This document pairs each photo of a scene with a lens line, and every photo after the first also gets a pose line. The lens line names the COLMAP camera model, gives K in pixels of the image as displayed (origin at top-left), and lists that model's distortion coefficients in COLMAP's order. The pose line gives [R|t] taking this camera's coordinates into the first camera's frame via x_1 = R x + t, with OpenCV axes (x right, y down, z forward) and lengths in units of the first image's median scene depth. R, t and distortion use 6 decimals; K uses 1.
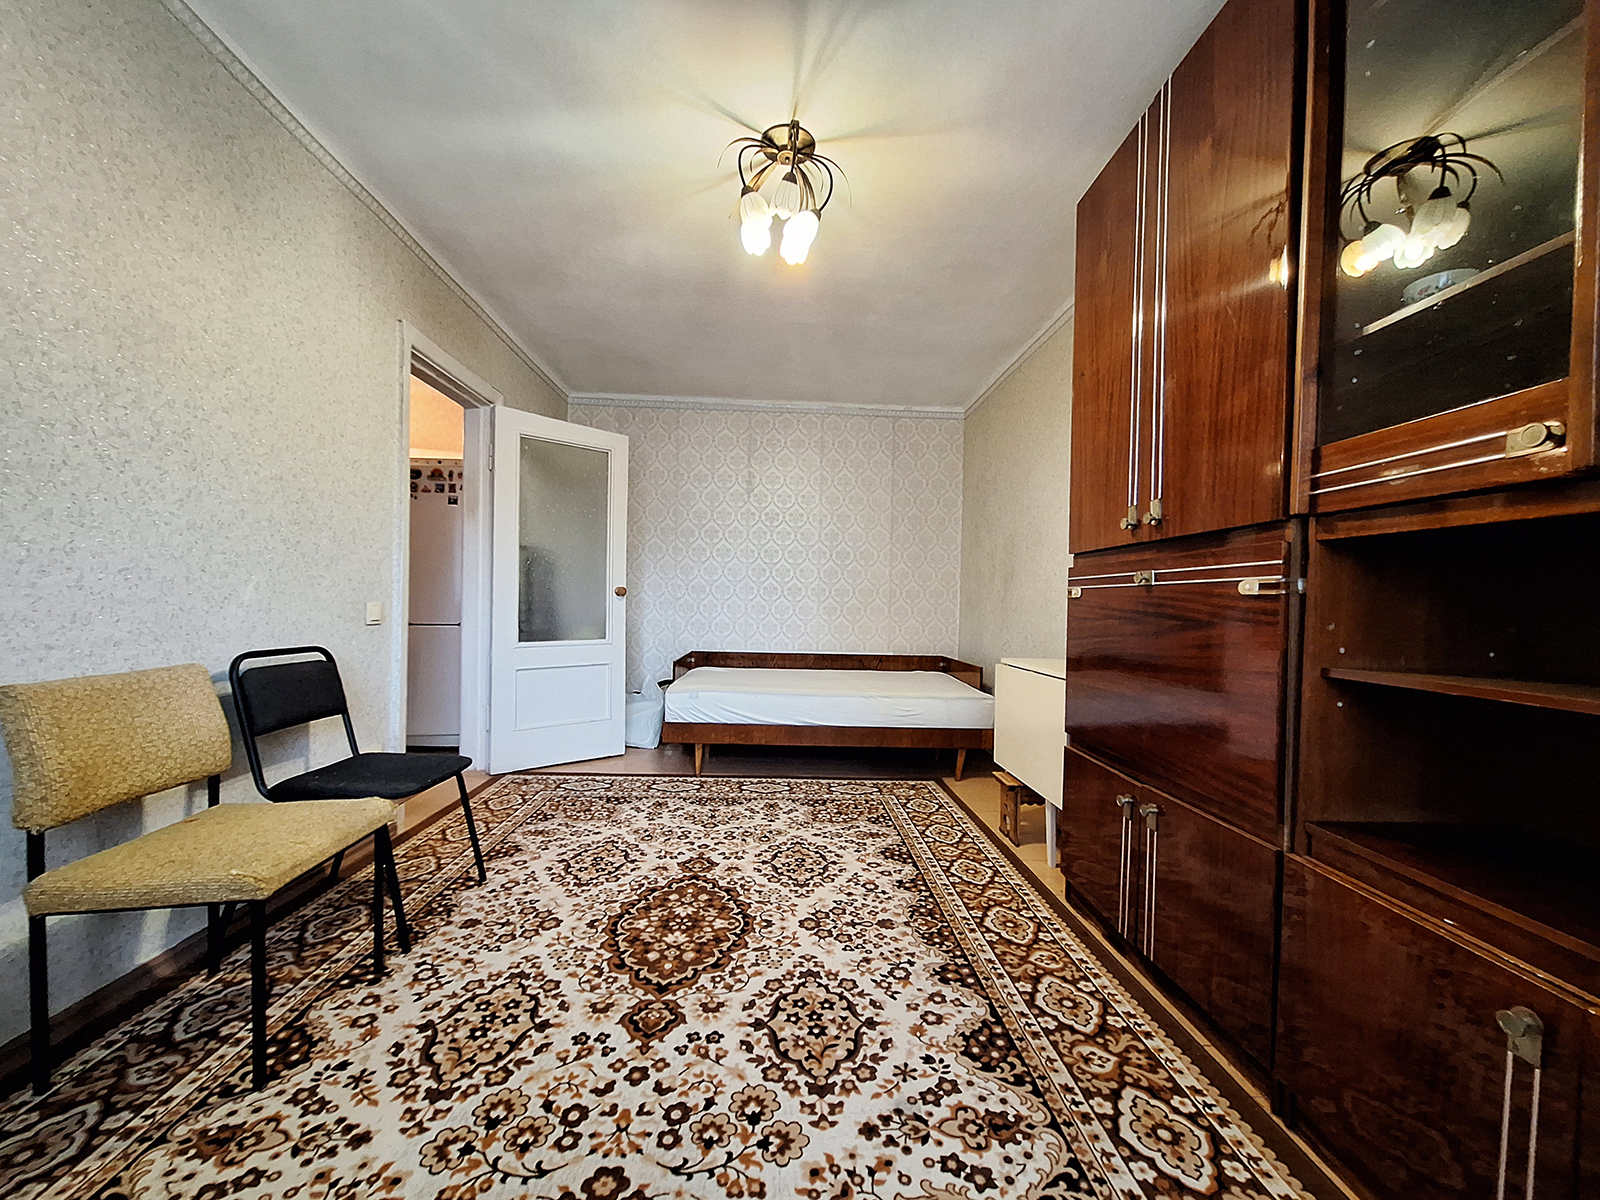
lens RADIAL K [[631.1, 0, 799.5], [0, 631.1, 608.6], [0, 0, 1]] dist [-0.002609, 0.001095]
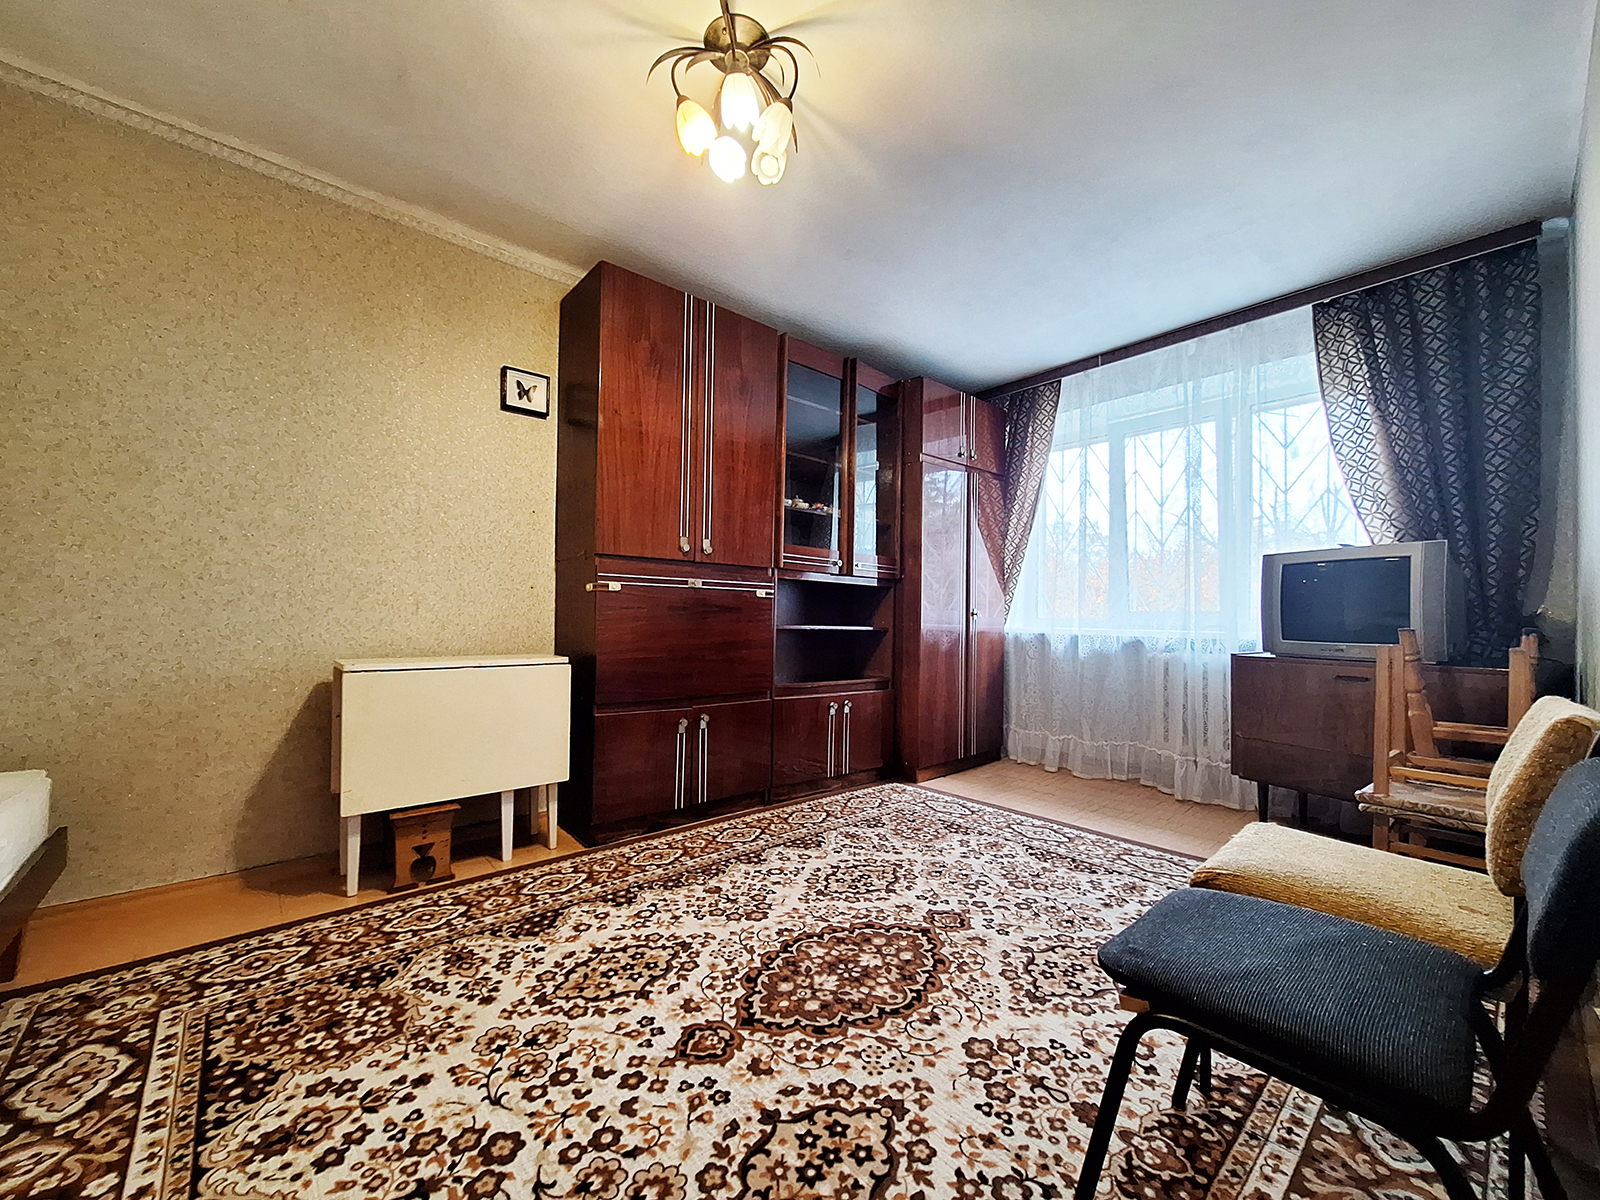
lens RADIAL K [[631.1, 0, 796.4], [0, 631.1, 602.5], [0, 0, 1]] dist [-0.002609, 0.001095]
pose [[-0.627208, -0.011993, 0.778760, -0.828456], [-0.022107, 0.999753, -0.002409, 0.001667], [-0.778538, -0.018727, -0.627318, 1.645280]]
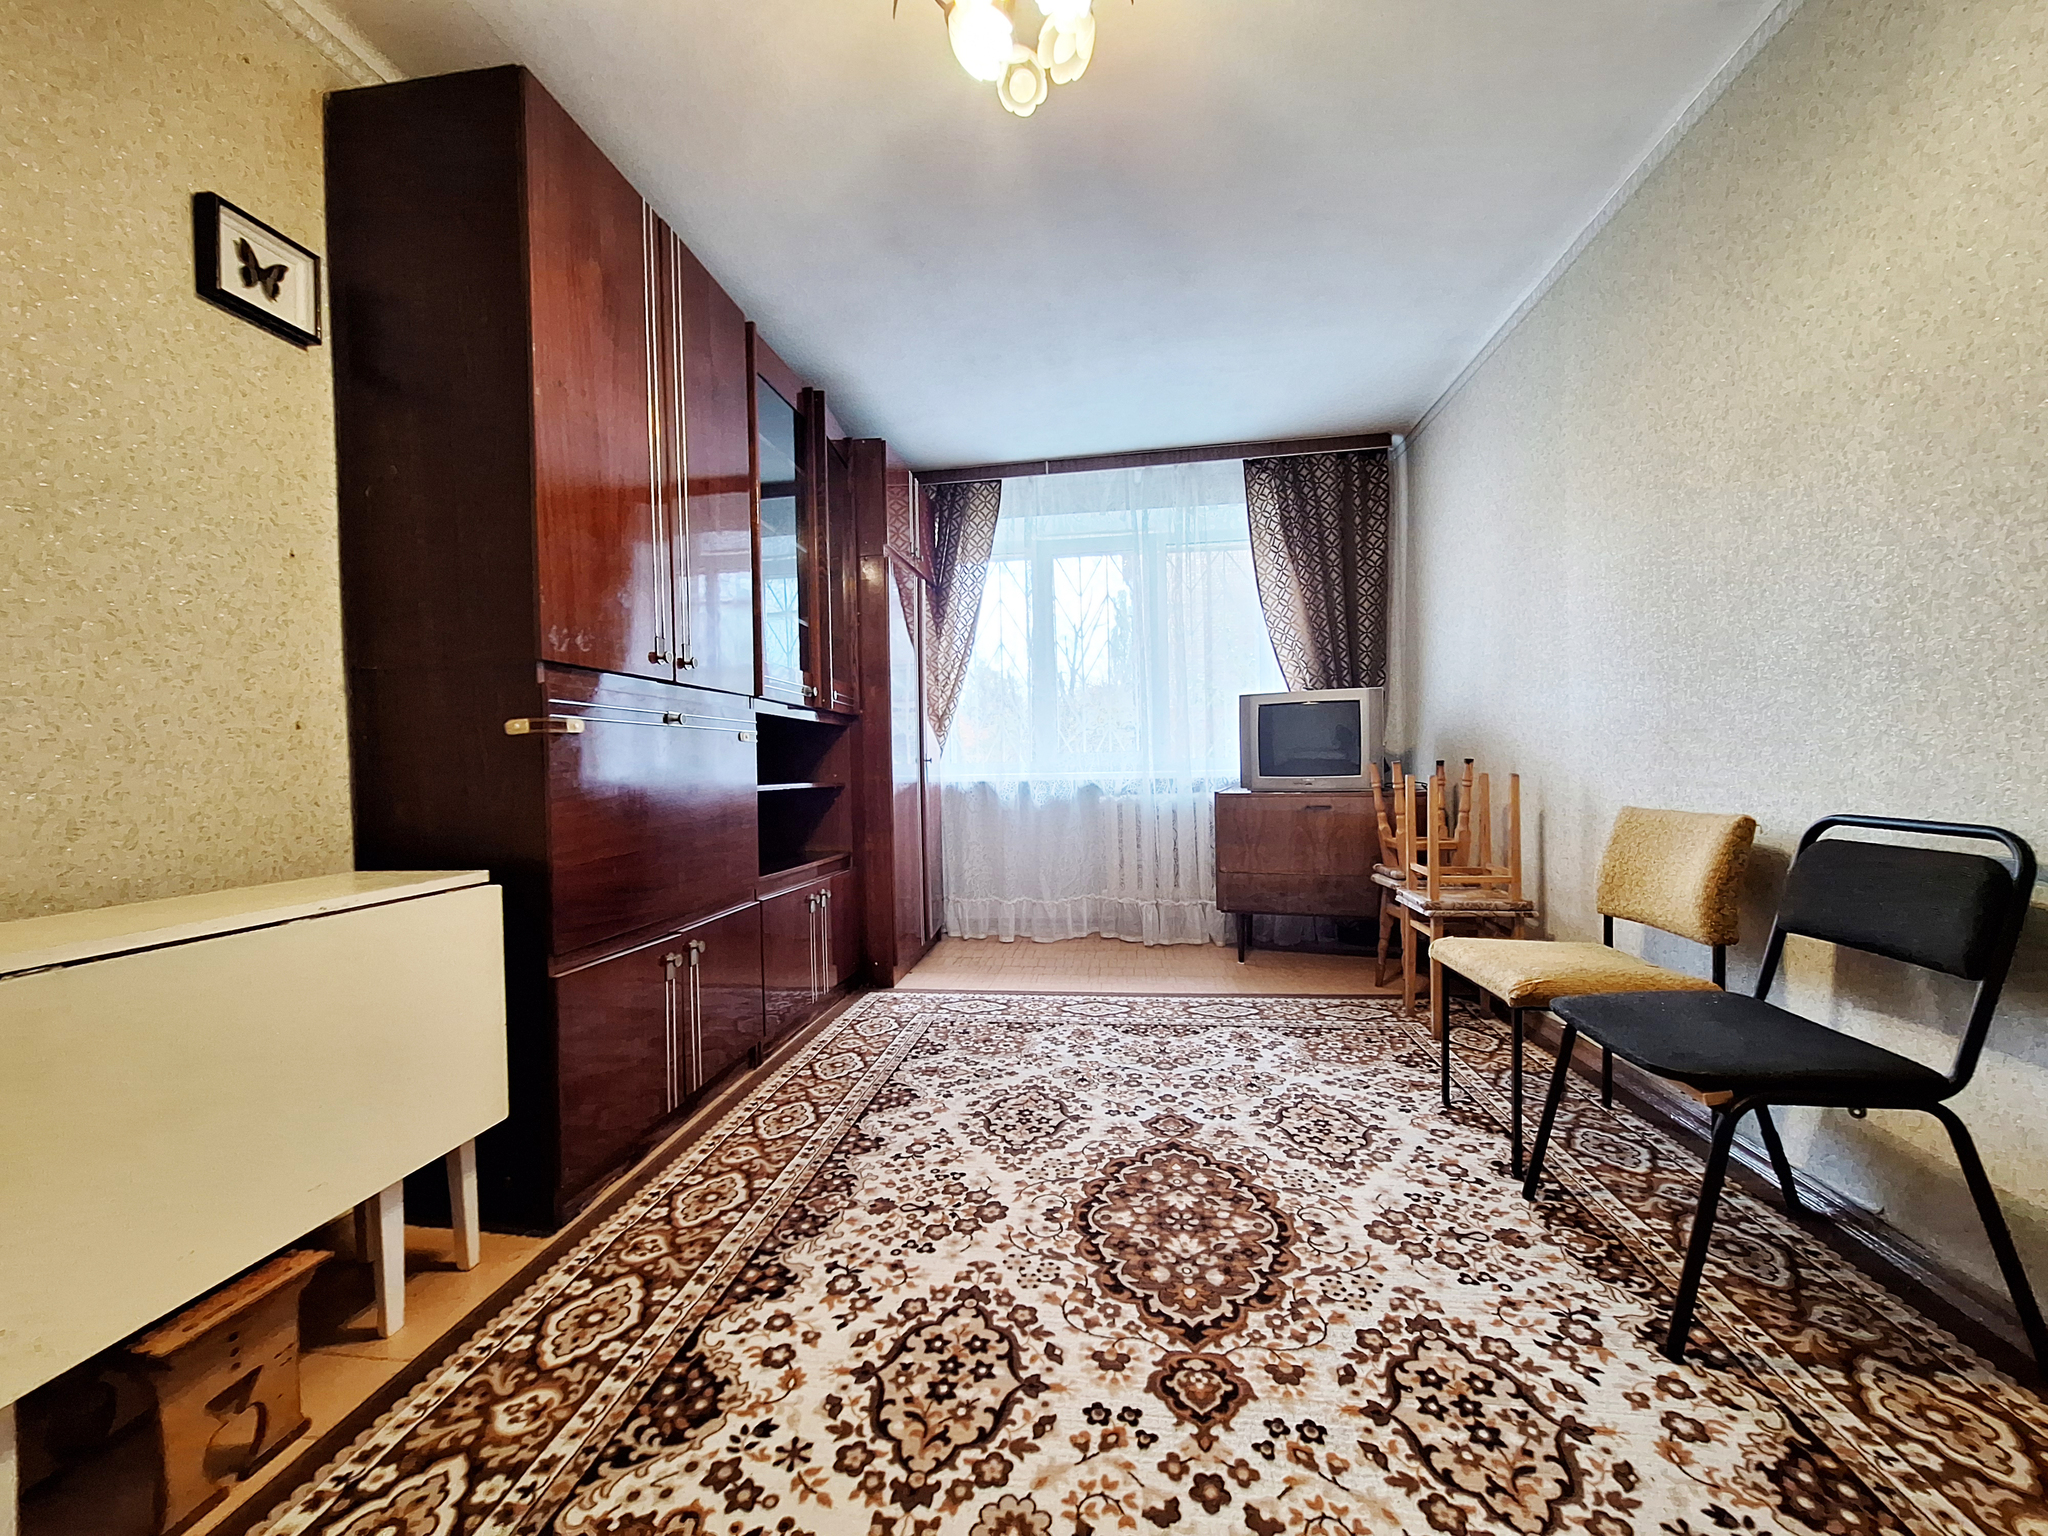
lens RADIAL K [[807.8, 0, 1025.2], [0, 807.8, 774.9], [0, 0, 1]] dist [-0.002609, 0.001095]
pose [[-0.985444, -0.003428, 0.169968, -0.172851], [0.001012, 0.999661, 0.026027, 0.004982], [-0.170000, 0.025821, -0.985106, 1.905217]]
